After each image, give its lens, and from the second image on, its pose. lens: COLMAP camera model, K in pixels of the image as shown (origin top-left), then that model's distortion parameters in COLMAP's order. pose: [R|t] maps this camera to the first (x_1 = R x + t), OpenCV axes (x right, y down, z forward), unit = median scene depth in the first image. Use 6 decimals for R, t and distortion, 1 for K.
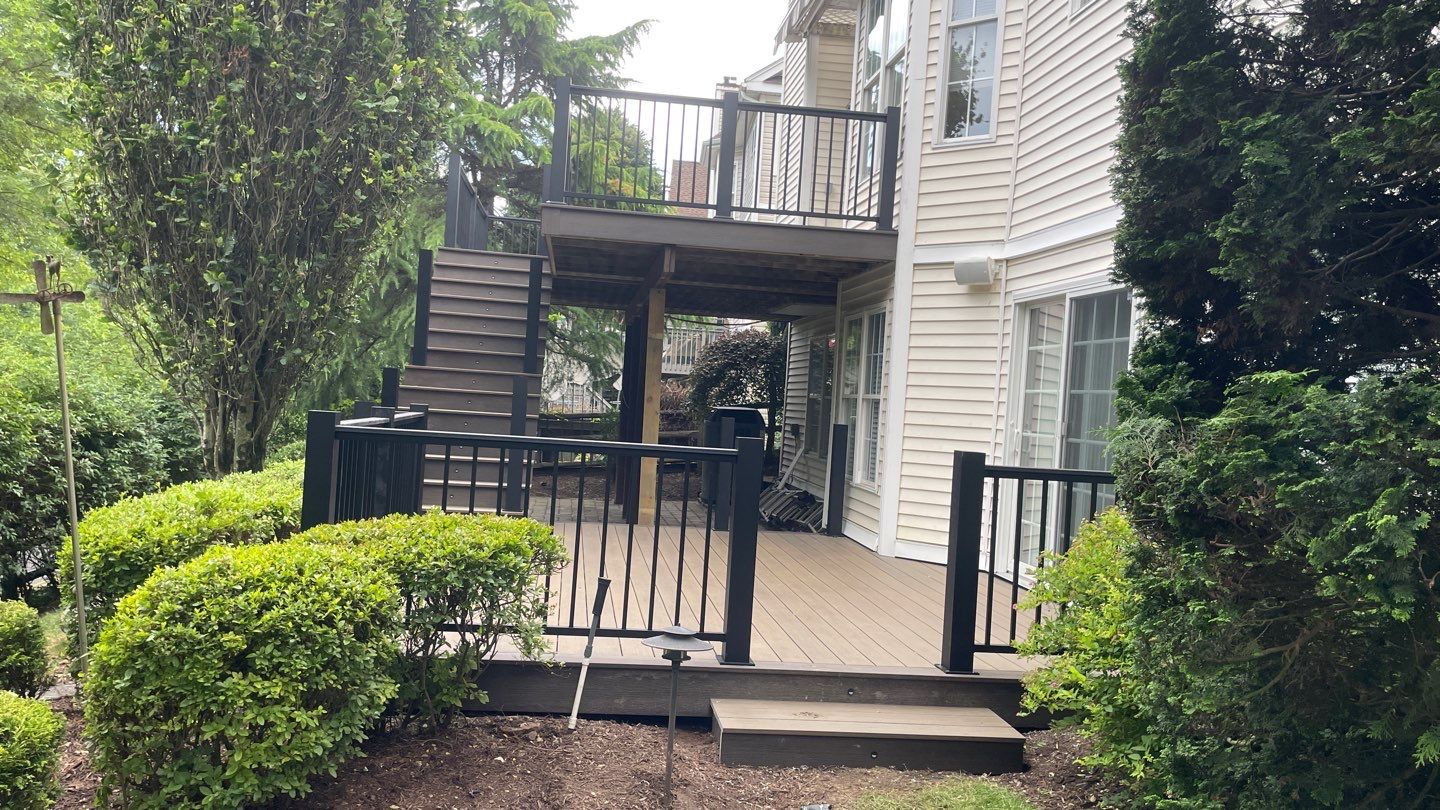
lens RADIAL K [[1109.4, 0, 709.6], [0, 1109.4, 401.9], [0, 0, 1]] dist [0.094844, -0.129254]
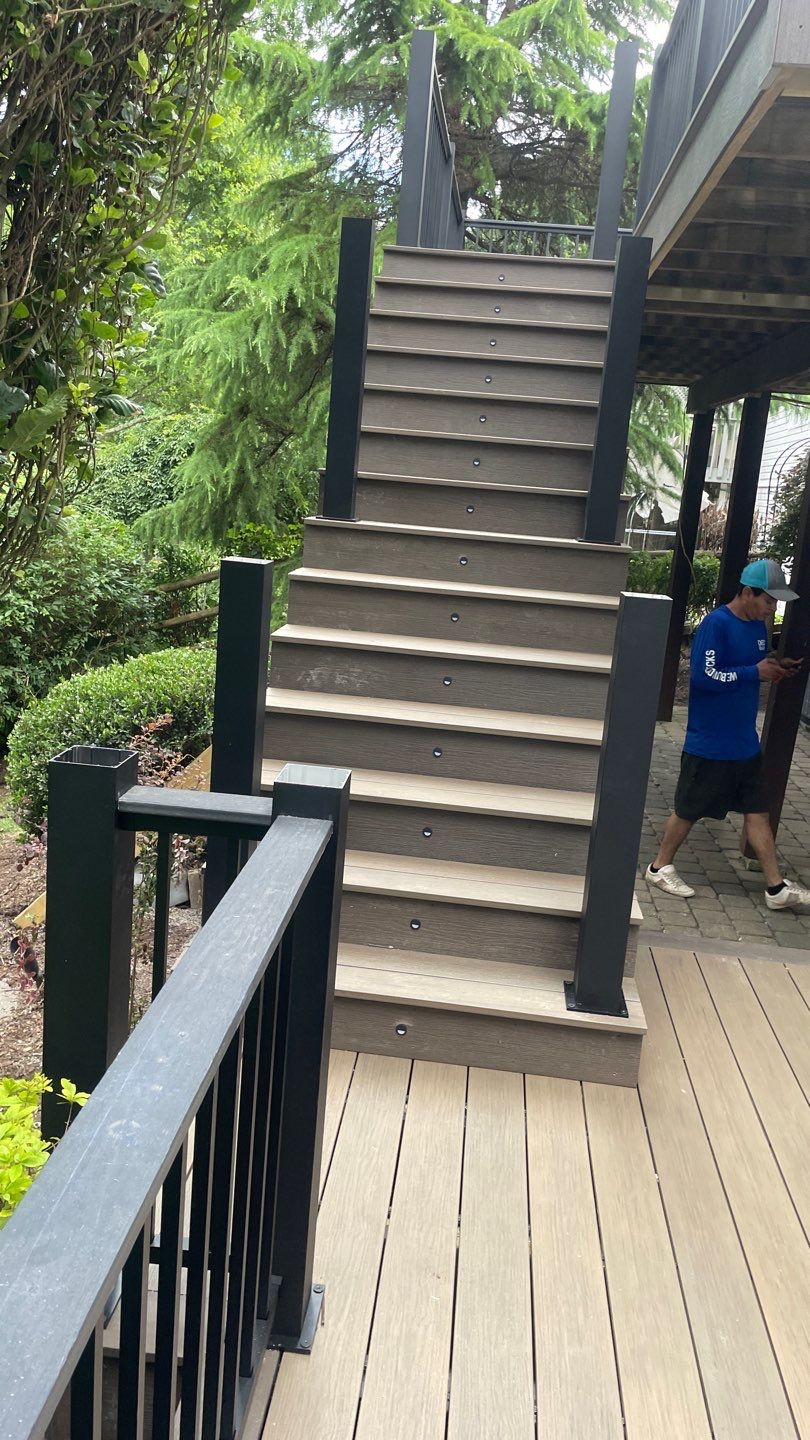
lens RADIAL K [[1109.4, 0, 400.1], [0, 1109.4, 708.0], [0, 0, 1]] dist [0.094844, -0.129254]
pose [[0.976948, 0.058834, -0.205208, -0.168208], [-0.019226, 0.981615, 0.189902, -0.048594], [0.212608, -0.181579, 0.960118, 0.674390]]
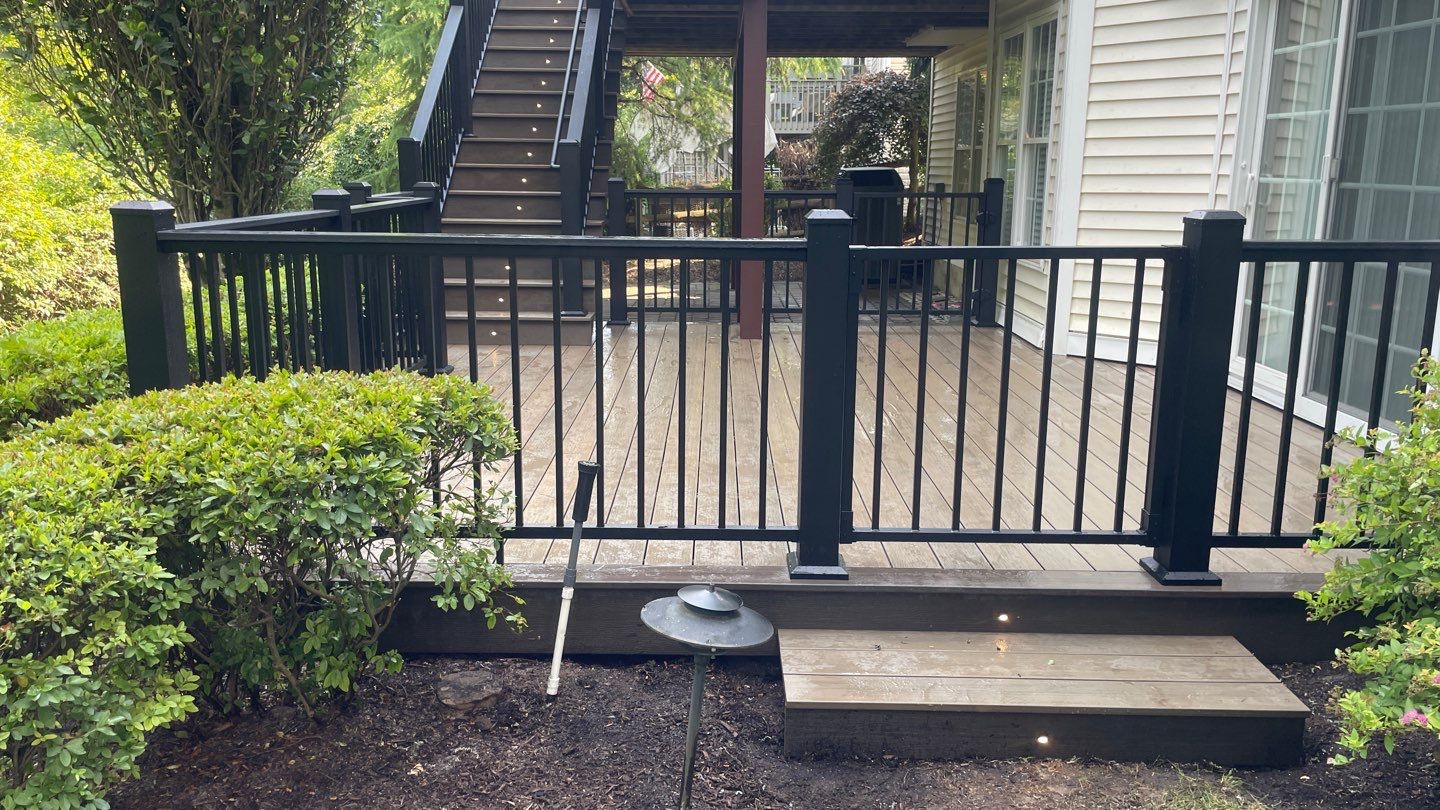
lens RADIAL K [[1109.4, 0, 701.9], [0, 1109.4, 397.2], [0, 0, 1]] dist [0.094844, -0.129254]
pose [[0.989055, -0.028843, -0.144703, 0.029375], [0.057339, 0.978761, 0.196825, 0.002829], [0.135953, -0.202967, 0.969701, 0.216155]]
